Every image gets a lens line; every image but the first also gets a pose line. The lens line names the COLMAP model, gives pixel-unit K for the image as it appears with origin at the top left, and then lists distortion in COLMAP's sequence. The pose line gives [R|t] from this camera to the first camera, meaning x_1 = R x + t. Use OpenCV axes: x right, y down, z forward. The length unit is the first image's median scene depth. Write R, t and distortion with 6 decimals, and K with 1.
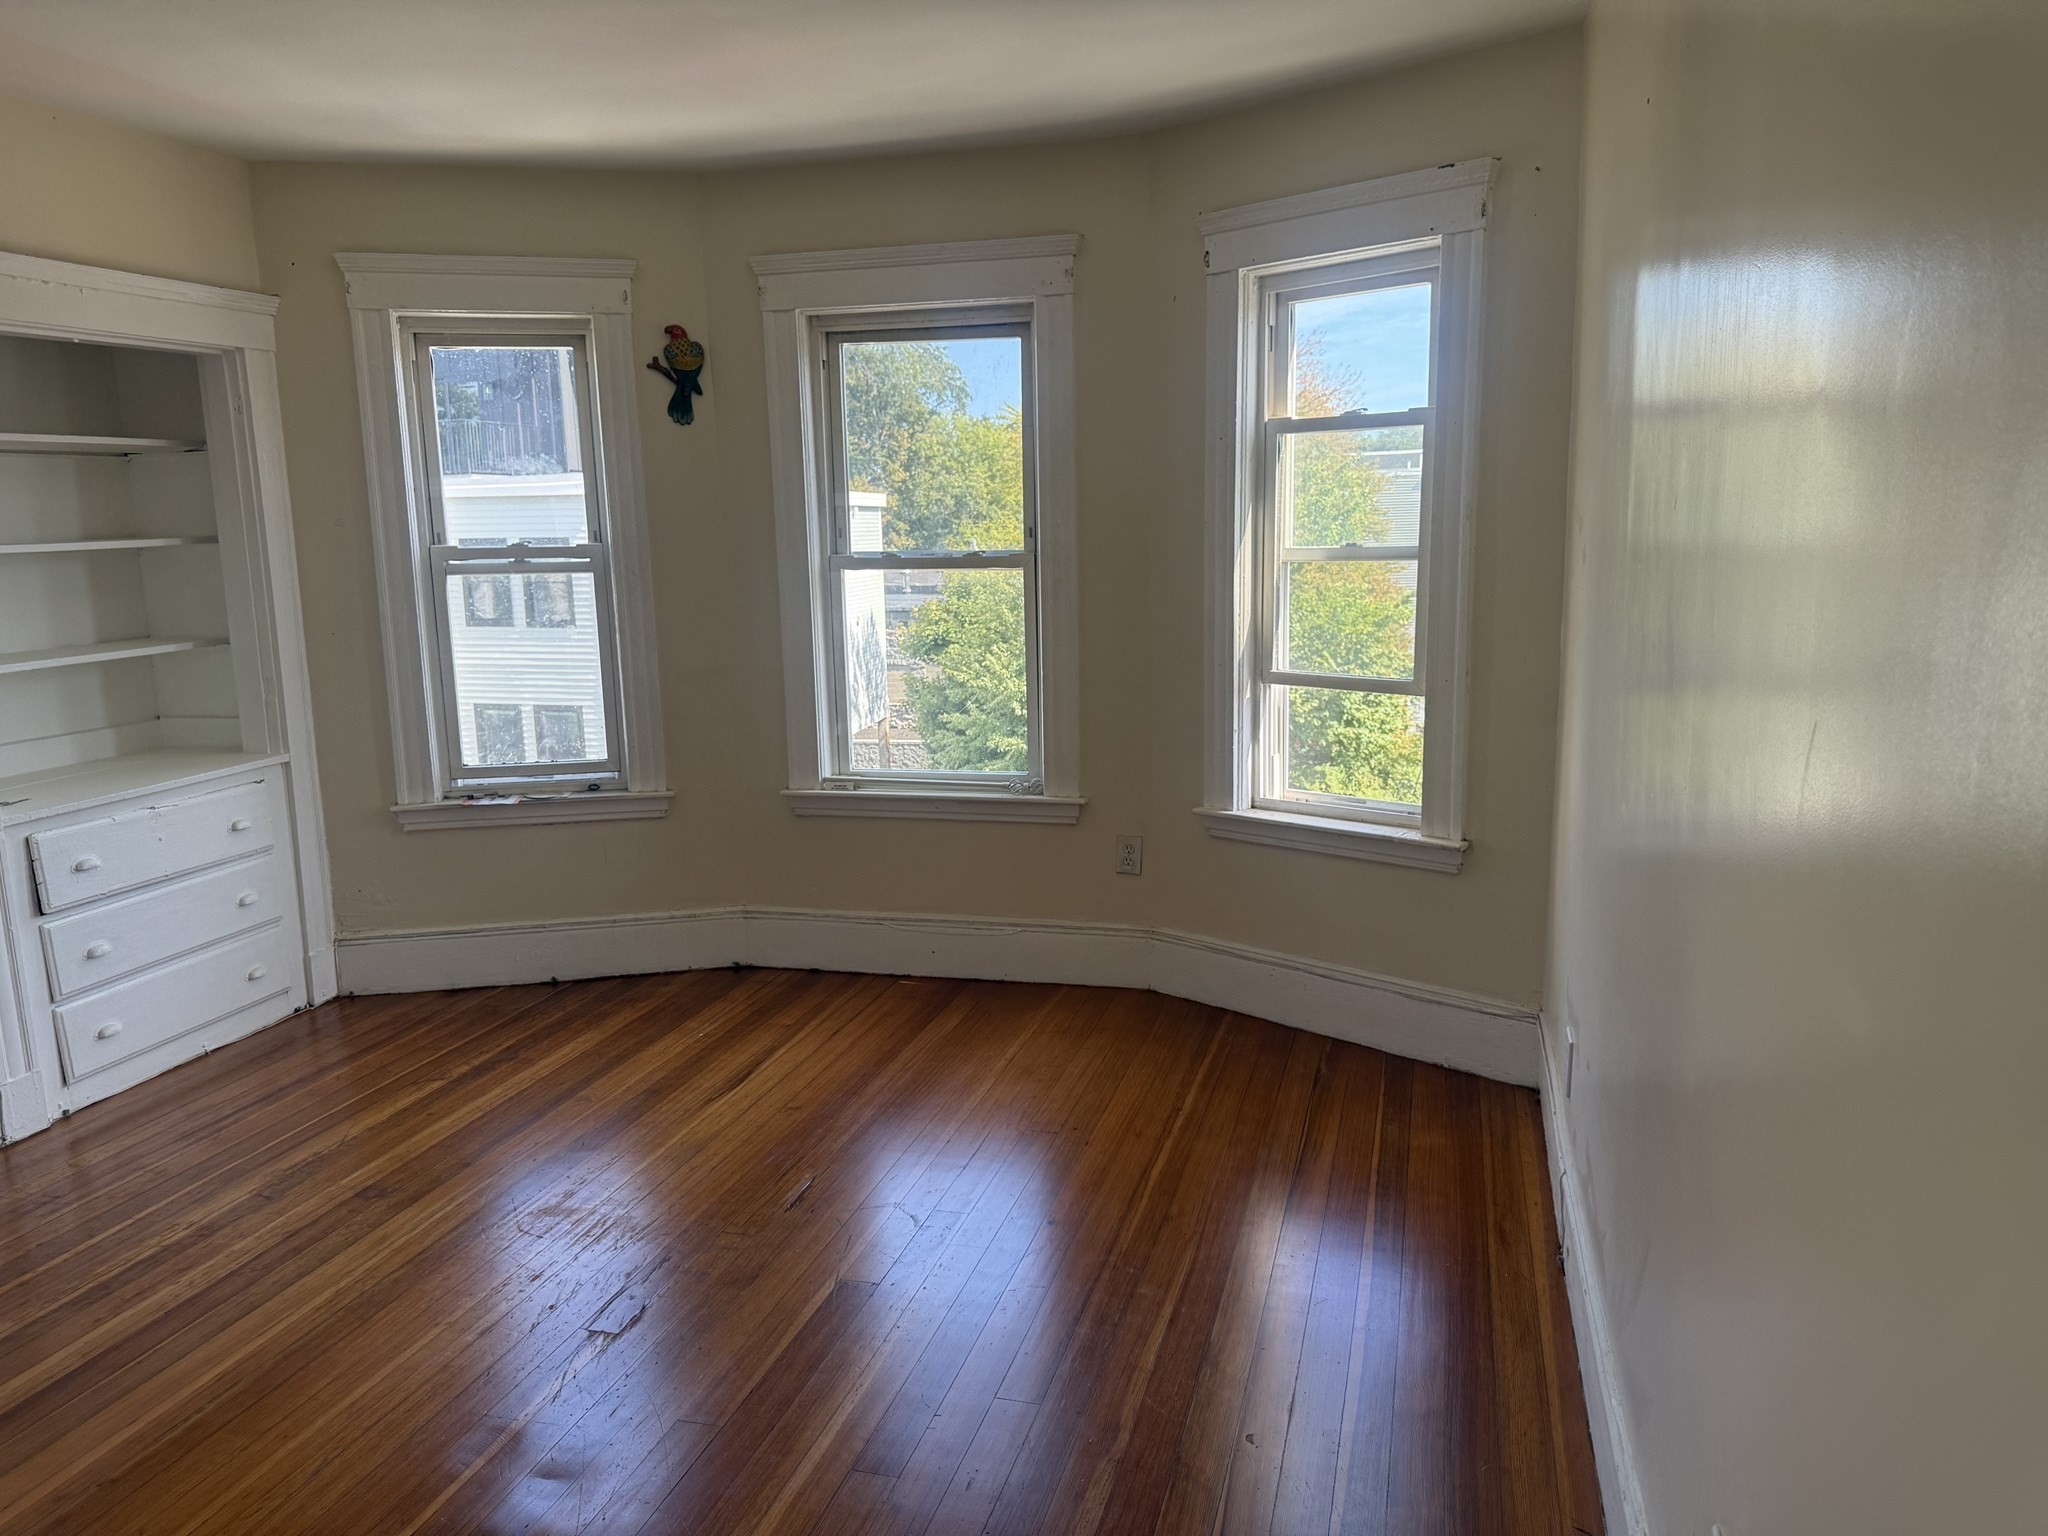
lens RADIAL K [[1444.7, 0, 1031.3], [0, 1444.7, 782.7], [0, 0, 1]] dist [0.065659, -0.083593]
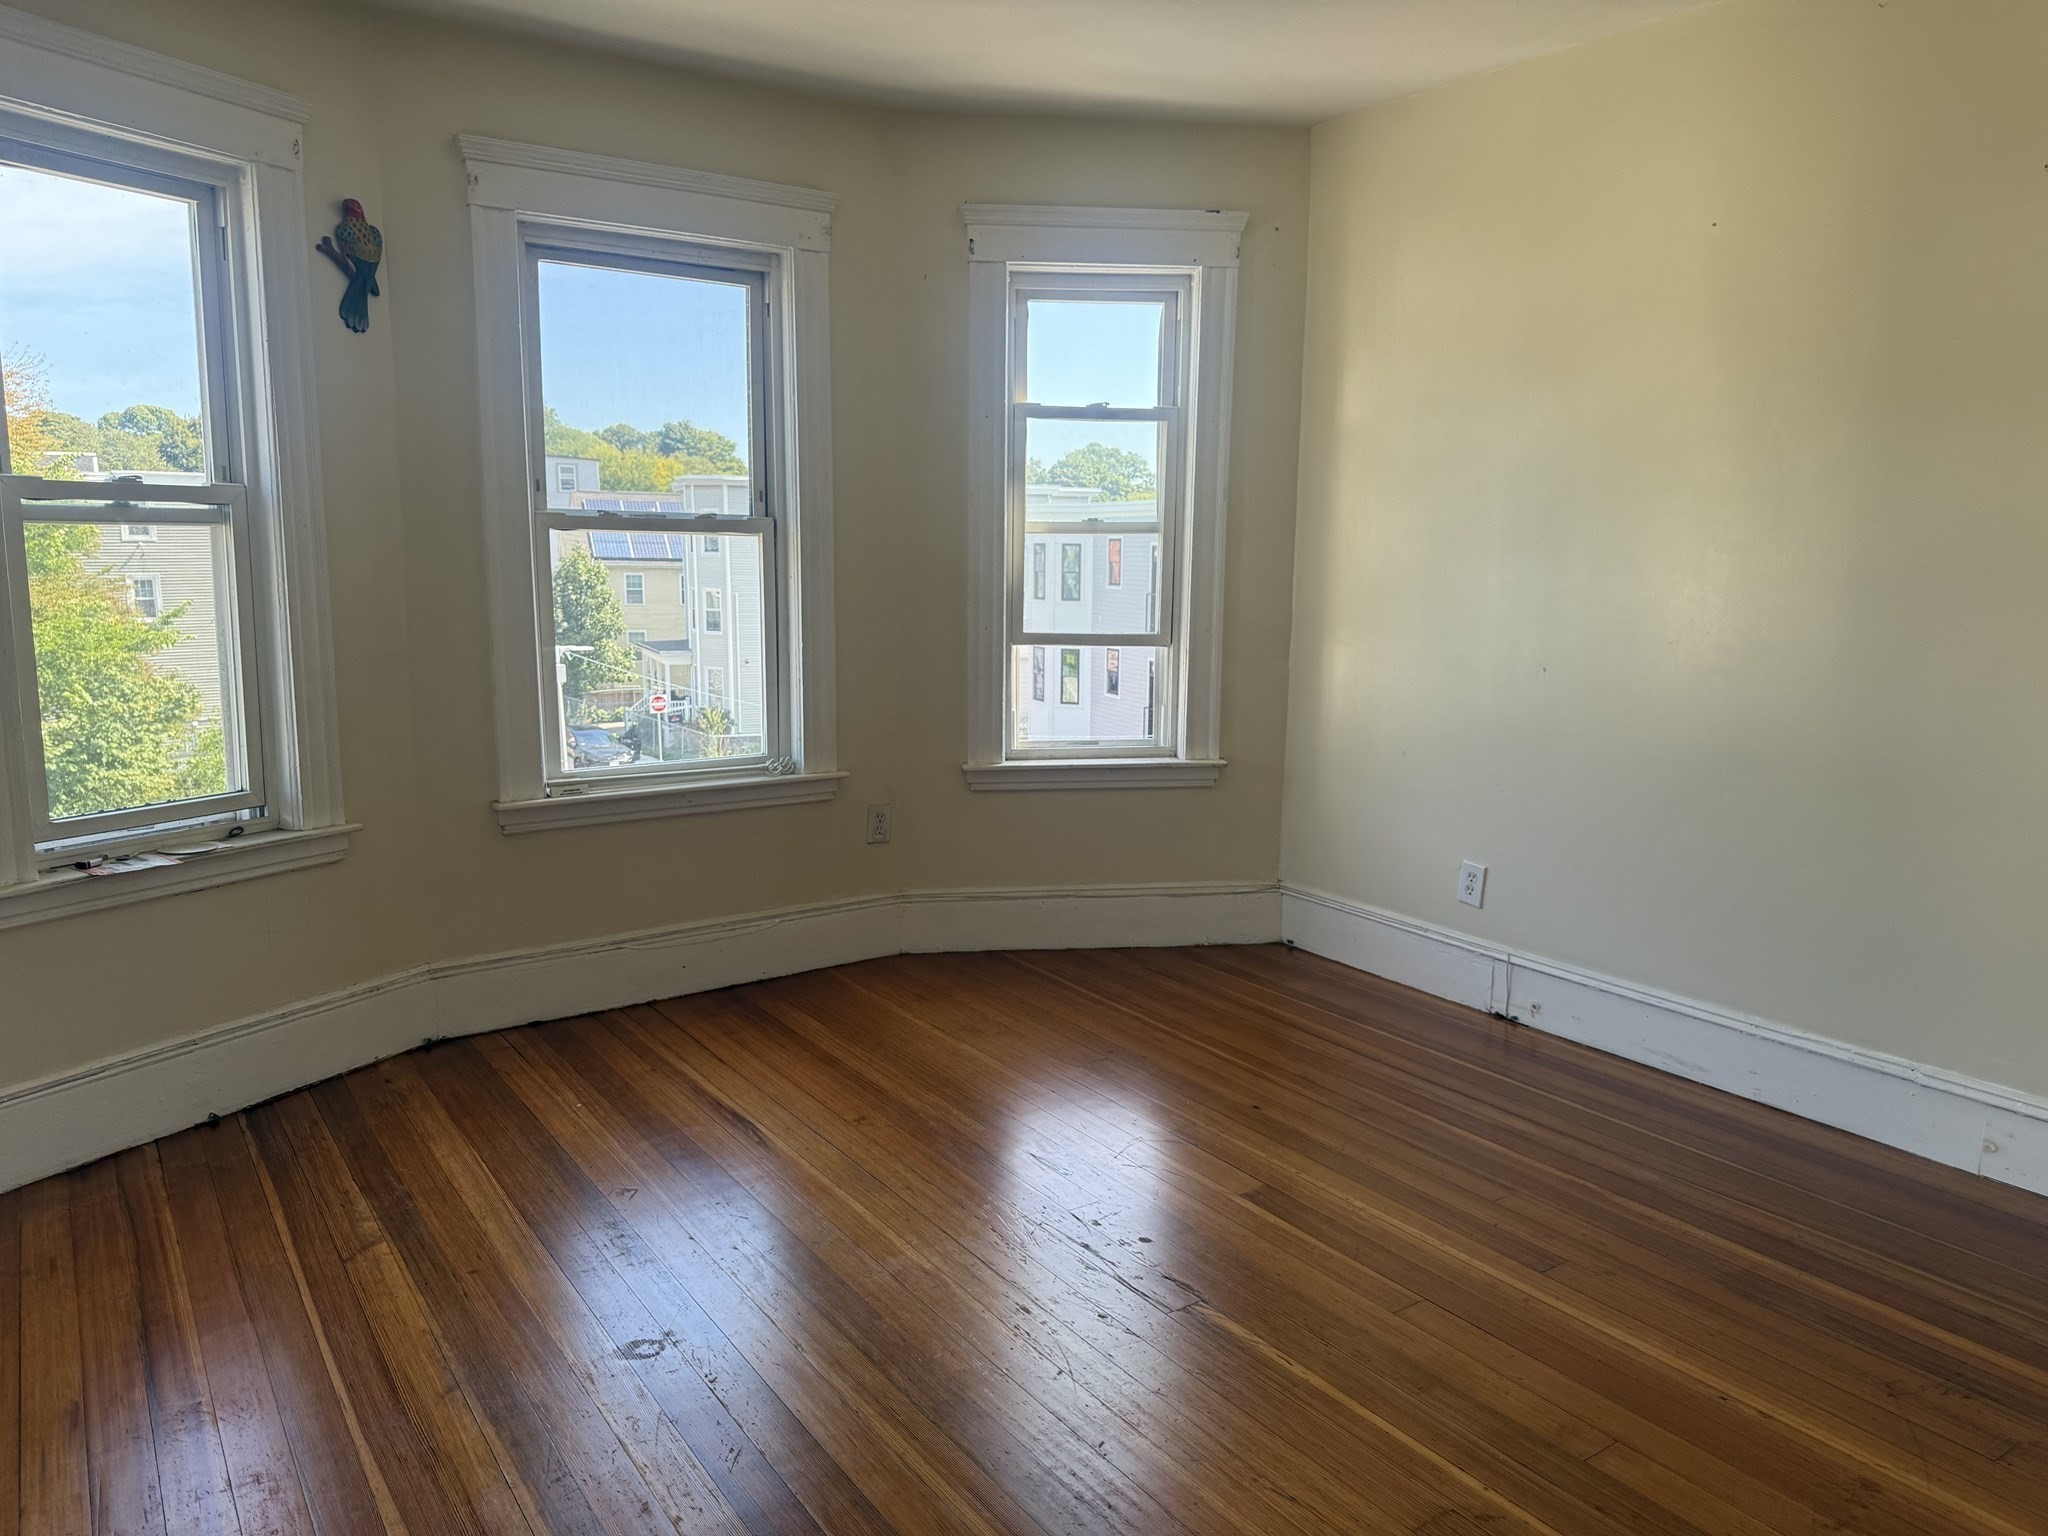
lens RADIAL K [[1444.7, 0, 1063.6], [0, 1444.7, 772.2], [0, 0, 1]] dist [0.065659, -0.083593]
pose [[0.641041, -0.098228, 0.761195, -0.610656], [0.115131, 0.992861, 0.031165, -0.001813], [-0.758822, 0.067659, 0.647774, 0.251040]]
